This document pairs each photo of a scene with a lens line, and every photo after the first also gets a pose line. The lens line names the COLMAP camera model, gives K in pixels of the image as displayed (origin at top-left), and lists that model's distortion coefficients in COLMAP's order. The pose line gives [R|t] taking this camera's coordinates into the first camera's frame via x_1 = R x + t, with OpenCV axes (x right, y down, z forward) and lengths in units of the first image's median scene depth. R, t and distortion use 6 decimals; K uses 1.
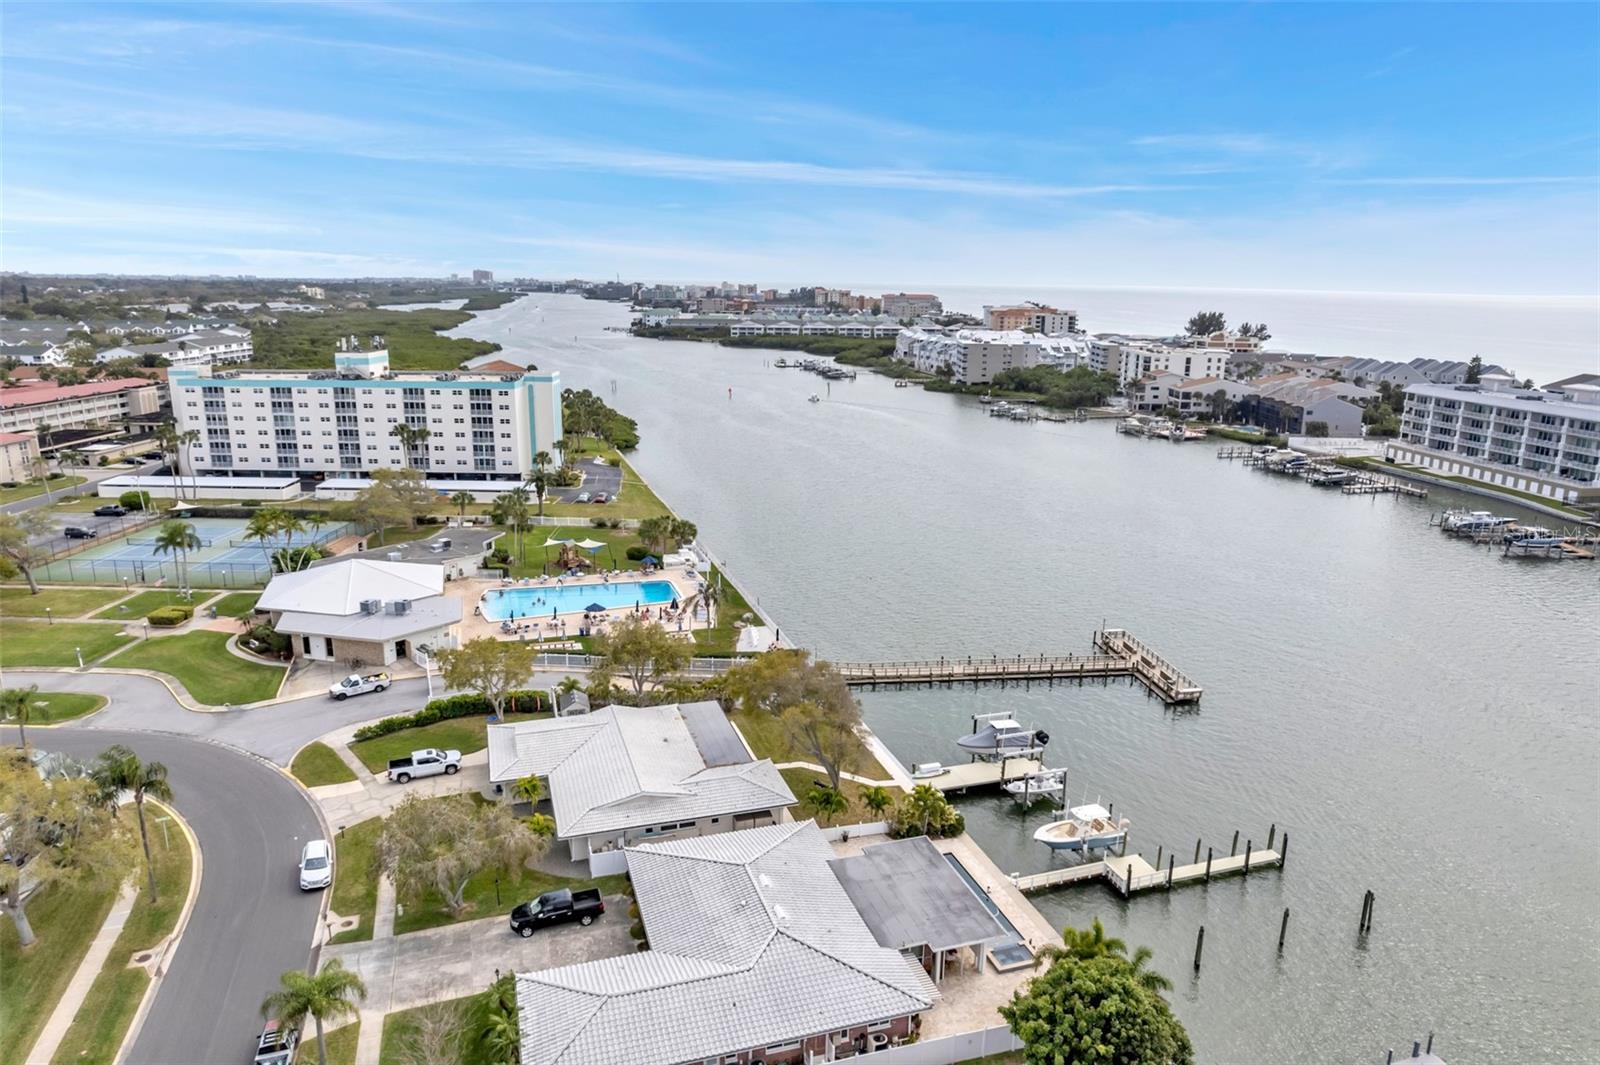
lens RADIAL K [[1024.7, 0, 808.1], [0, 1024.7, 532.9], [0, 0, 1]] dist [-0.076938, 0.069043]
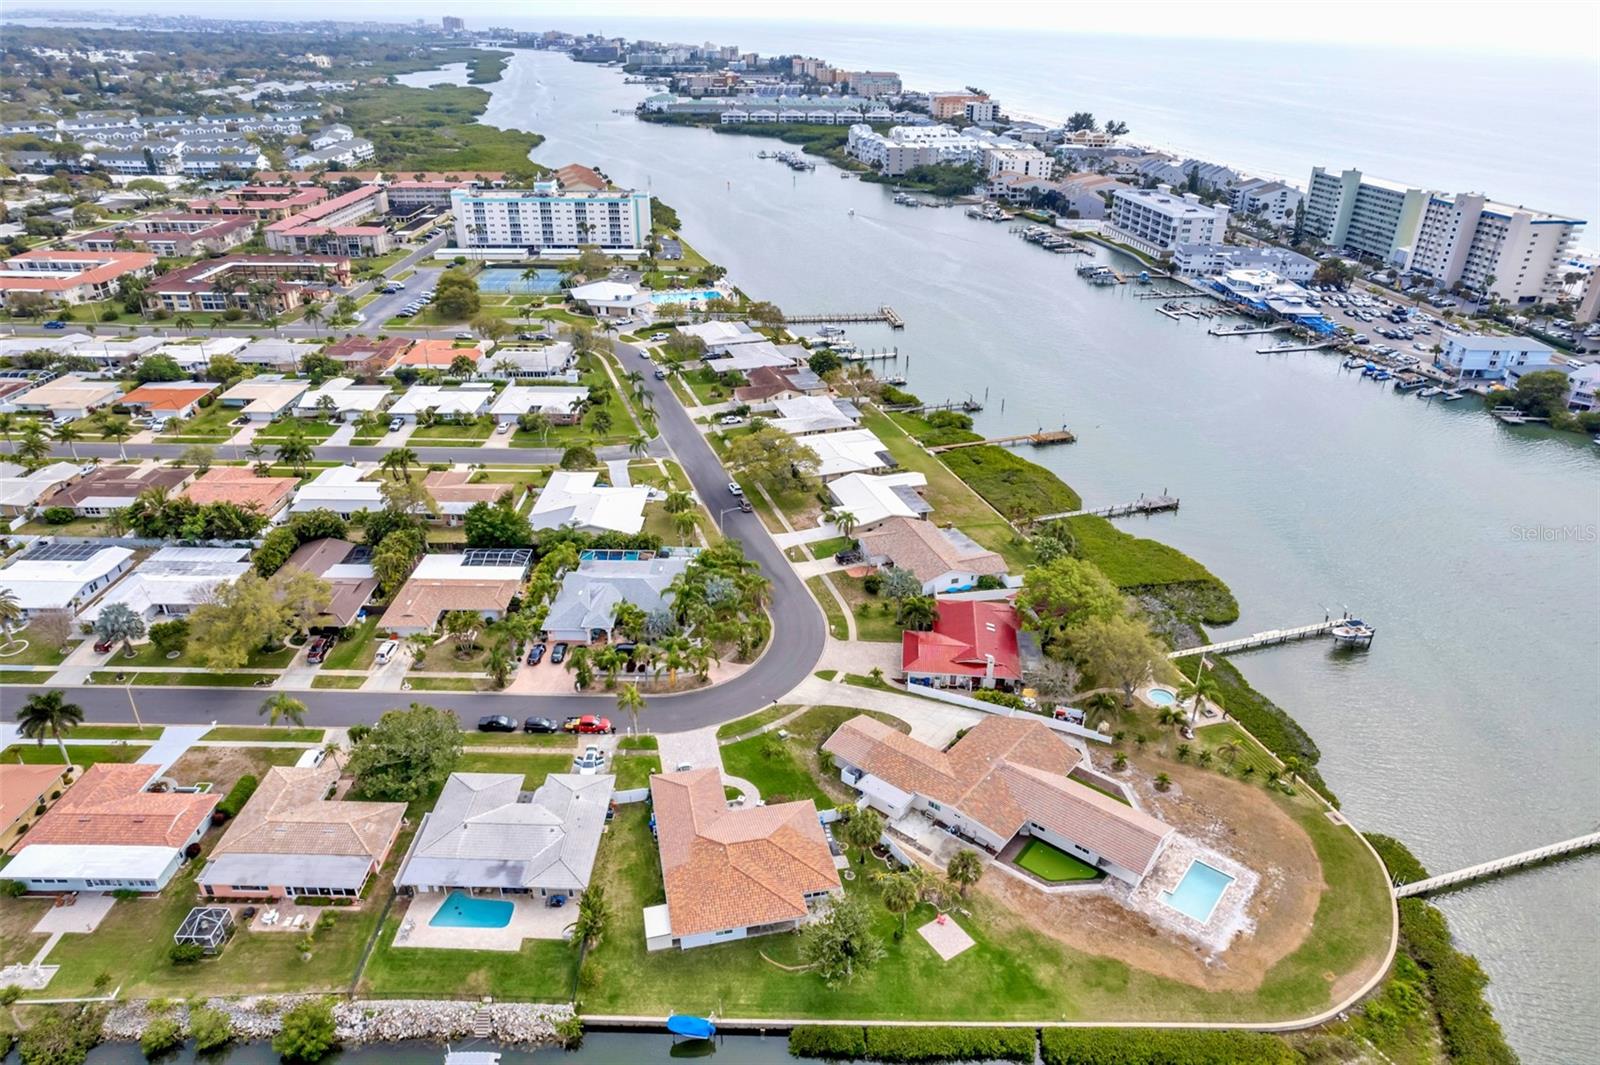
lens RADIAL K [[1024.7, 0, 808.1], [0, 1024.7, 532.9], [0, 0, 1]] dist [-0.076938, 0.069043]
pose [[0.999878, -0.008848, 0.012904, 0.020497], [0.005647, 0.973221, 0.229803, 0.022453], [-0.014592, -0.229702, 0.973152, -0.689875]]
